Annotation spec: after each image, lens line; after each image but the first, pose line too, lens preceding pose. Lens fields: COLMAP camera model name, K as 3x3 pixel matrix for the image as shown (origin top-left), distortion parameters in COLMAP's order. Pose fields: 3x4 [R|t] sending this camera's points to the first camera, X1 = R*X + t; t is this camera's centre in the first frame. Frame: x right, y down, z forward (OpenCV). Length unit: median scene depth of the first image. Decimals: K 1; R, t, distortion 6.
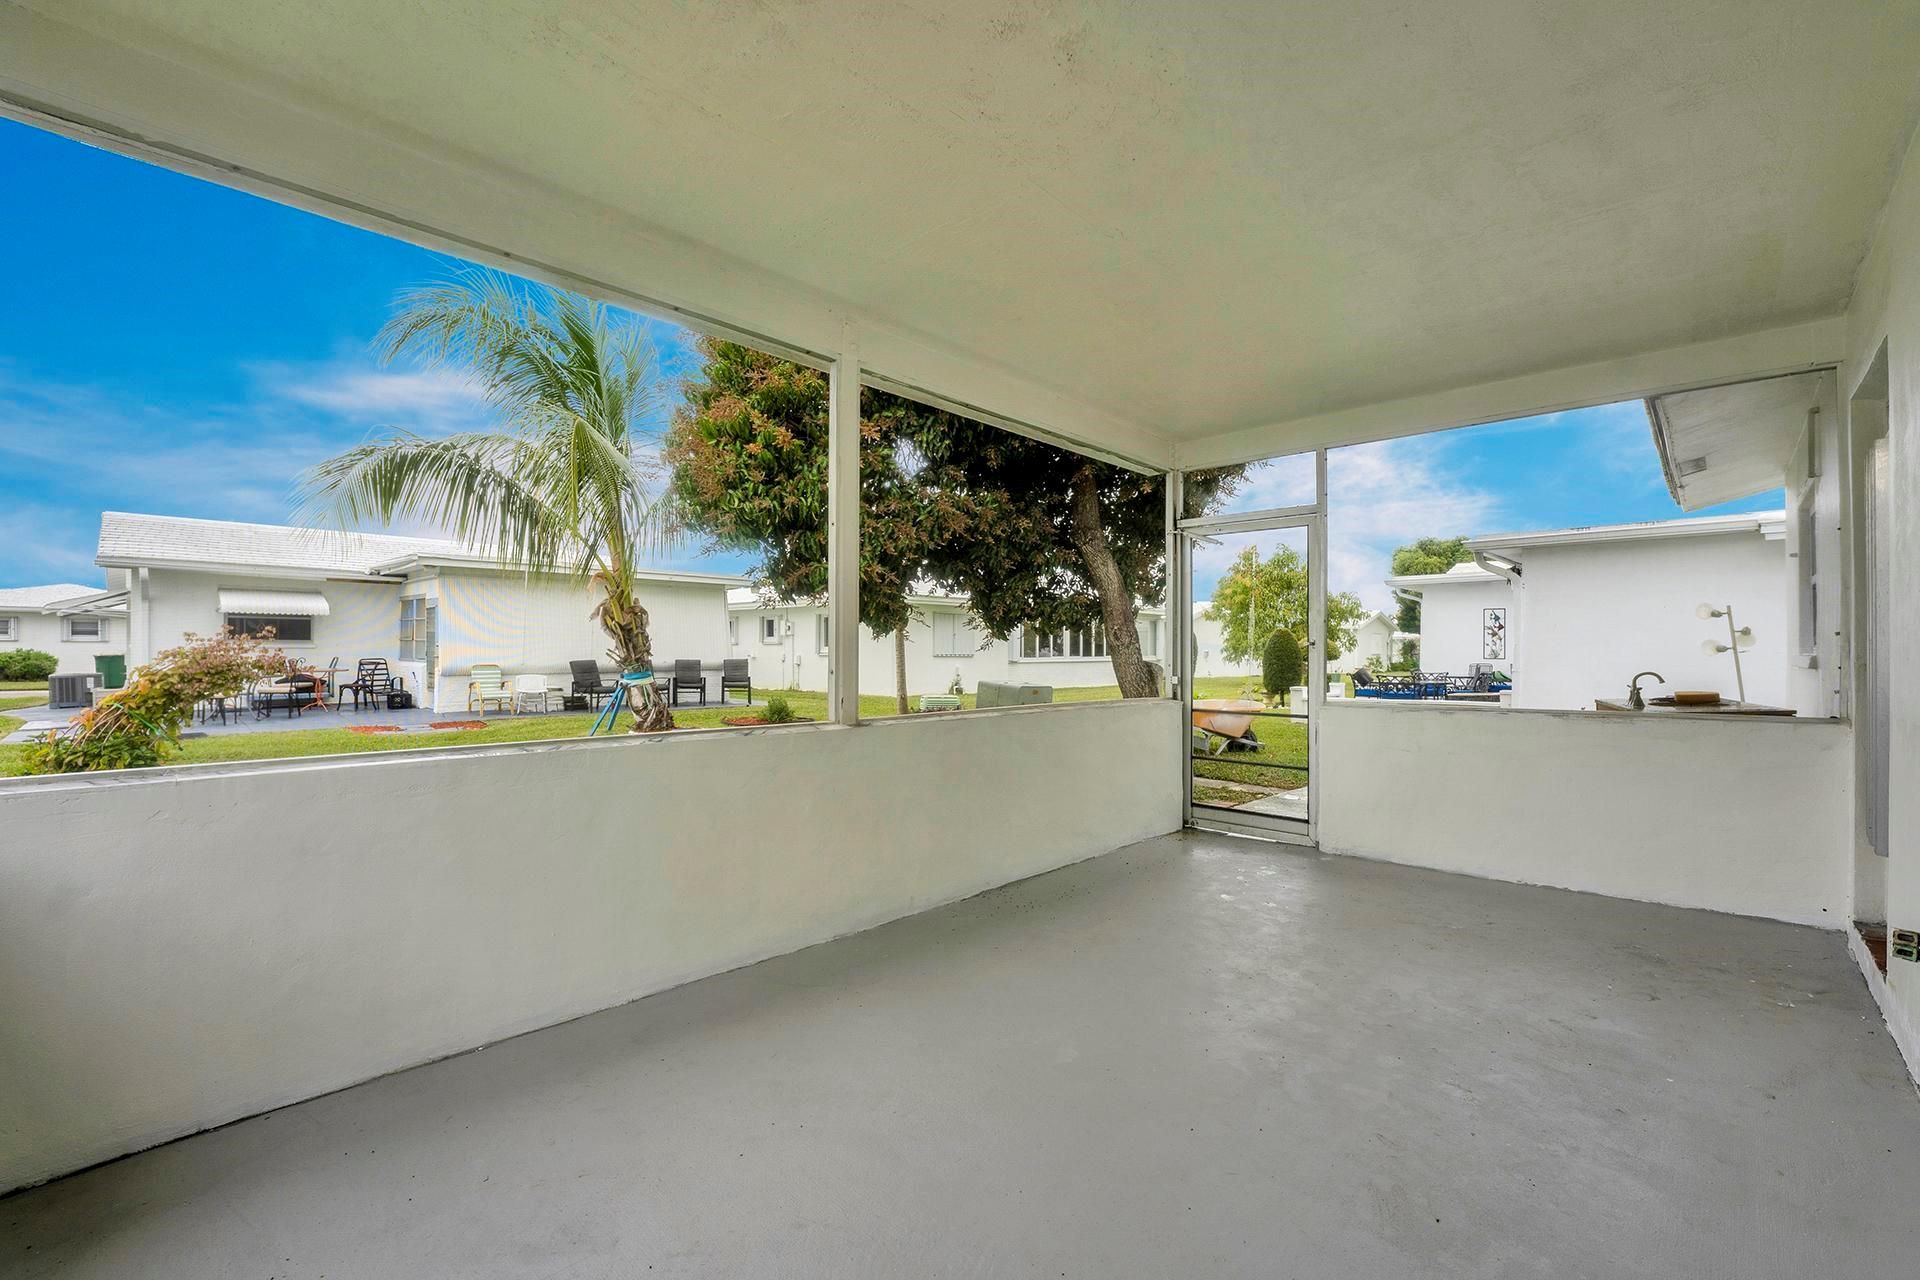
lens RADIAL K [[818.1, 0, 958.9], [0, 818.1, 651.6], [0, 0, 1]] dist [-0.016837, 0.000372]
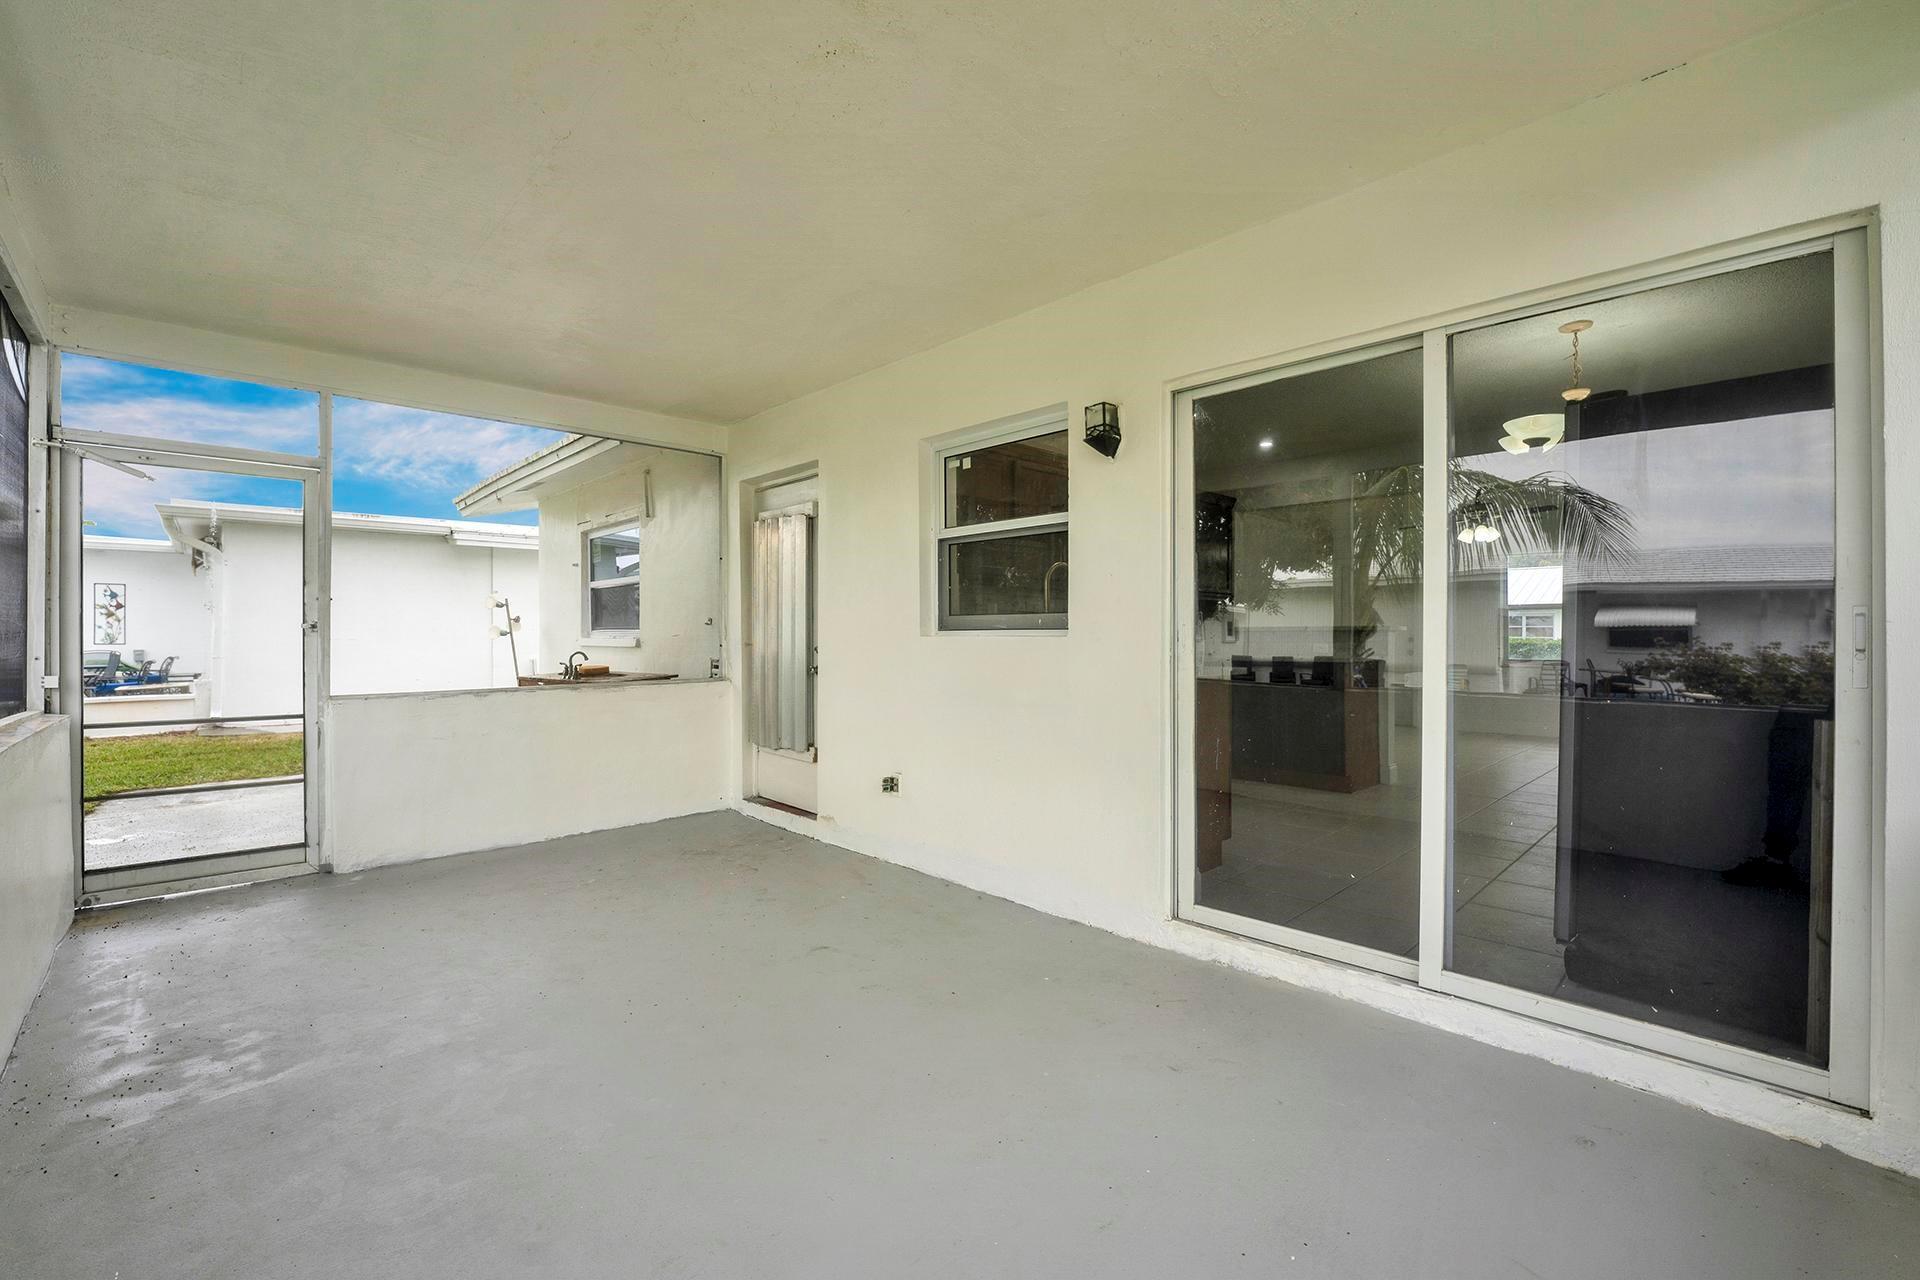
lens RADIAL K [[812.5, 0, 953.8], [0, 812.5, 631.2], [0, 0, 1]] dist [-0.016505, 0.000536]
pose [[0.052326, 0.004653, 0.998619, -0.218532], [0.000641, 0.999989, -0.004693, 0.000060], [-0.998630, 0.000886, 0.052322, 0.201784]]
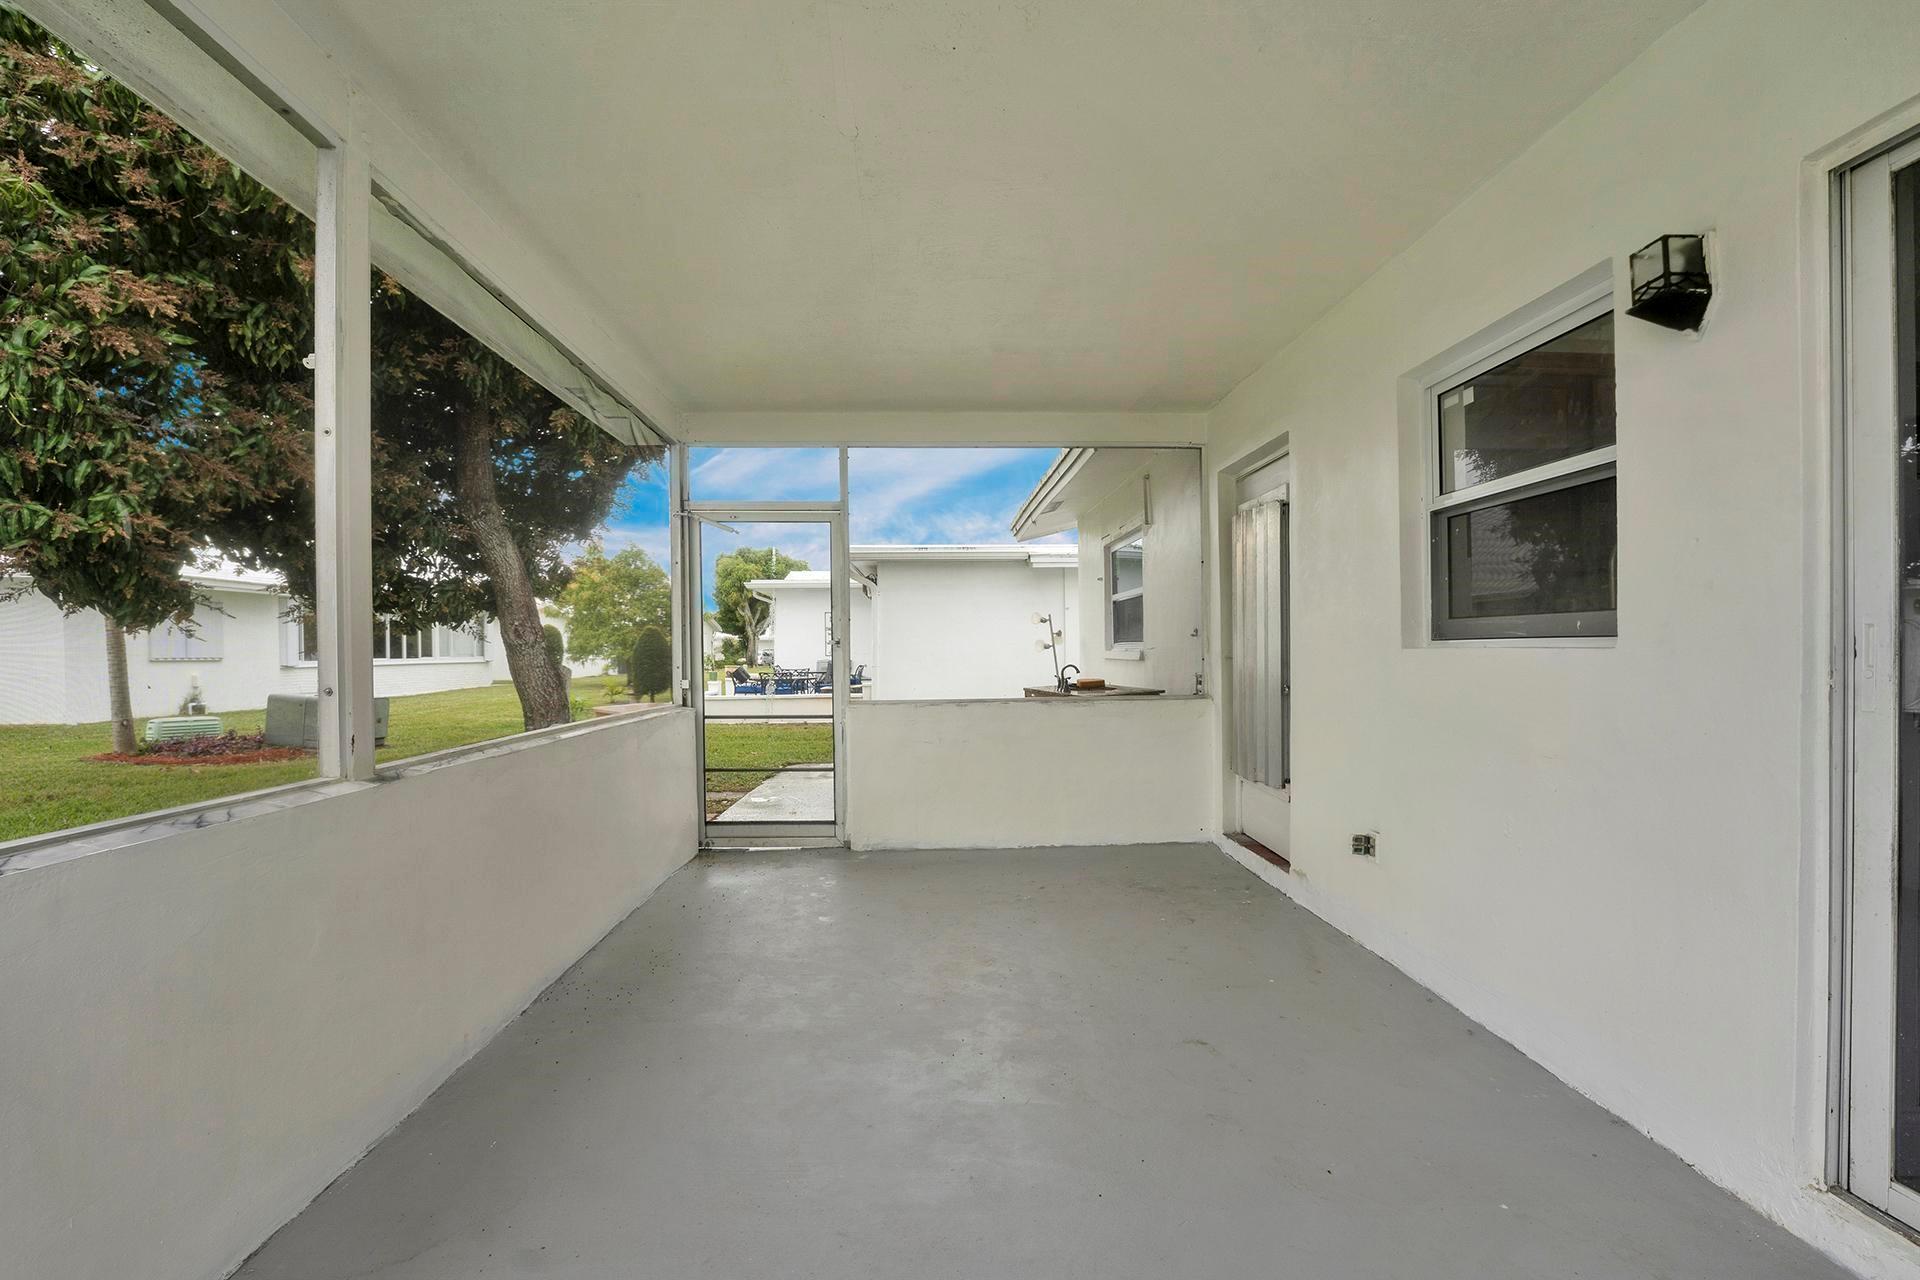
lens RADIAL K [[823.3, 0, 950.5], [0, 823.3, 654.9], [0, 0, 1]] dist [-0.015764, 0.000974]
pose [[0.700323, -0.010478, 0.713749, -0.117637], [0.006982, 0.999945, 0.007828, -0.000635], [-0.713792, -0.000499, 0.700358, 0.131615]]
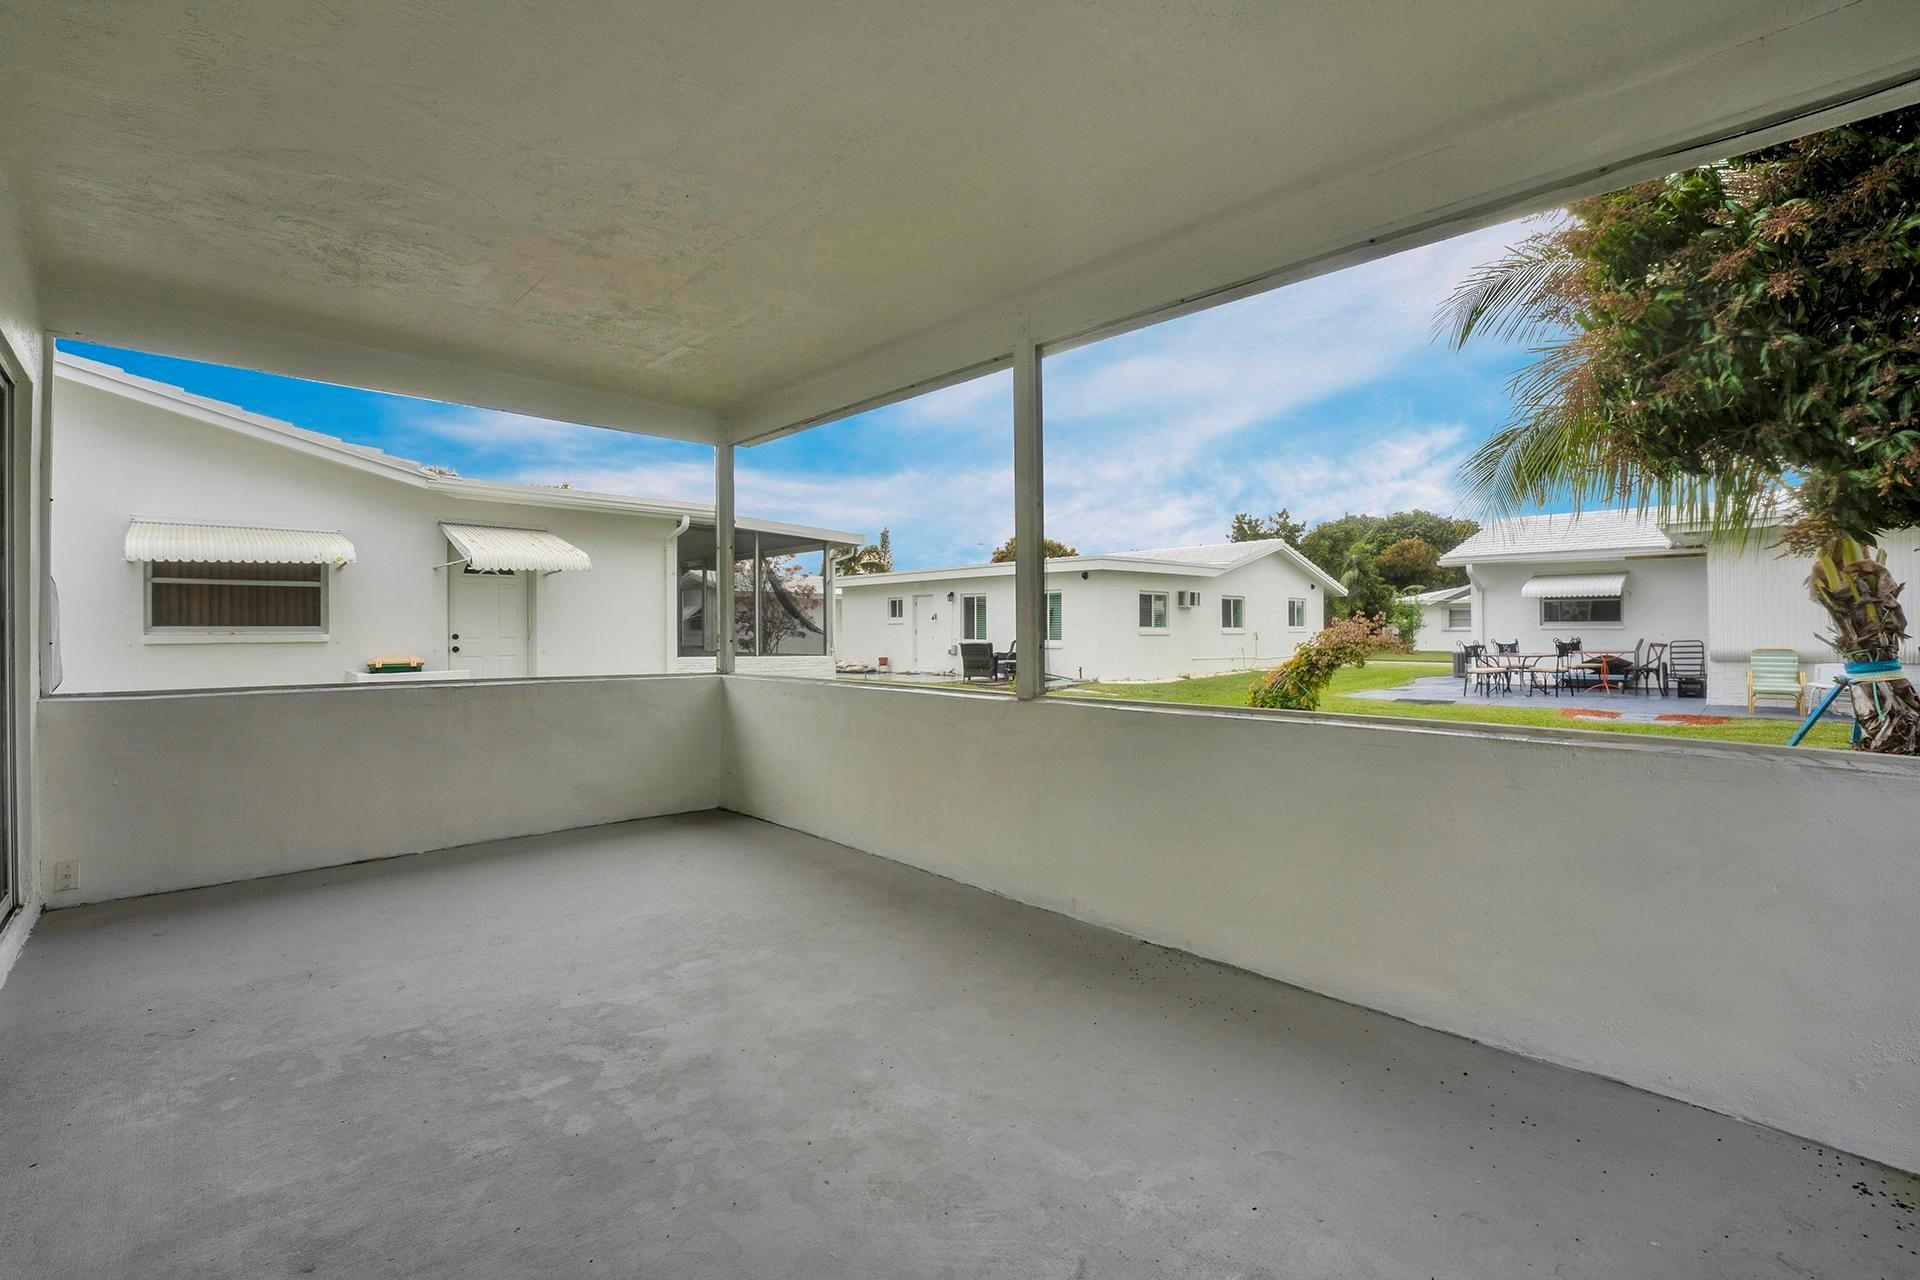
lens RADIAL K [[812.5, 0, 953.8], [0, 812.5, 631.2], [0, 0, 1]] dist [-0.016505, 0.000536]
pose [[-0.042051, -0.004989, -0.999103, 0.408461], [0.000955, 0.999987, -0.005034, 0.003593], [0.999115, -0.001166, -0.042045, 0.434473]]
